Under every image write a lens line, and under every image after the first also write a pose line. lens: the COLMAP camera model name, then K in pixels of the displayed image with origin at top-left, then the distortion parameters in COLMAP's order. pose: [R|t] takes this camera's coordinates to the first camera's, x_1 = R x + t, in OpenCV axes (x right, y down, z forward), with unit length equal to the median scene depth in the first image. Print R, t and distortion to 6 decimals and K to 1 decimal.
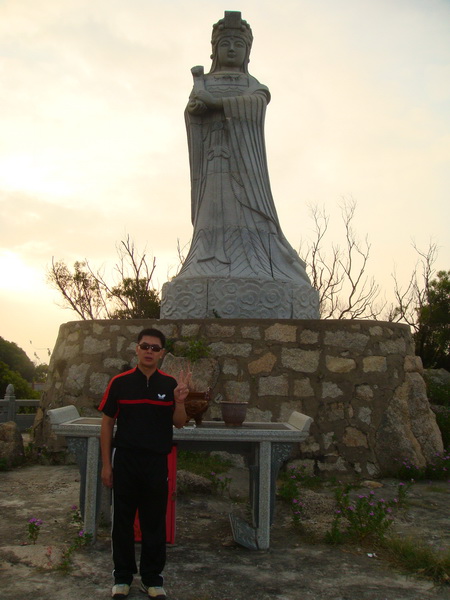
lens RADIAL K [[611.2, 0, 234.3], [0, 611.2, 299.8], [0, 0, 1]] dist [-0.175419, 0.137307]
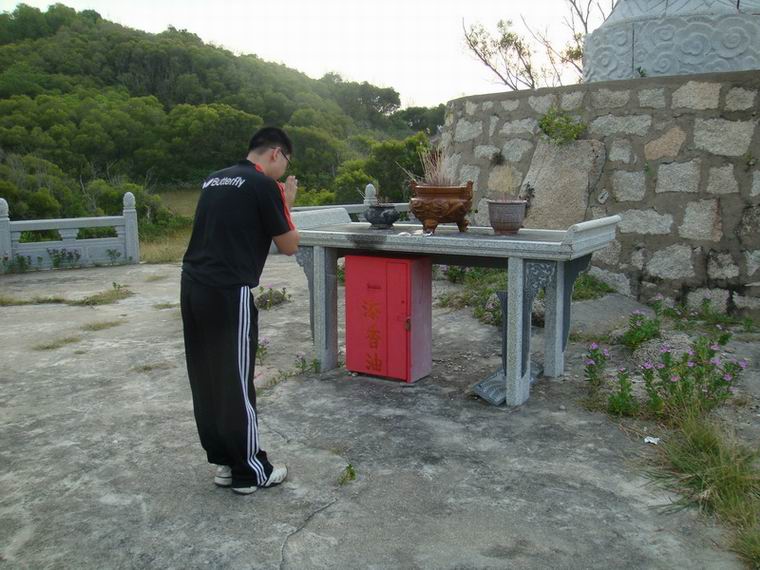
lens RADIAL K [[774.2, 0, 380.0], [0, 774.2, 285.0], [0, 0, 1]] dist [-0.175419, 0.137307]
pose [[0.798205, 0.057081, -0.599675, 0.303213], [0.108055, 0.965786, 0.235758, 0.025637], [0.592615, -0.252981, 0.764728, 0.146555]]
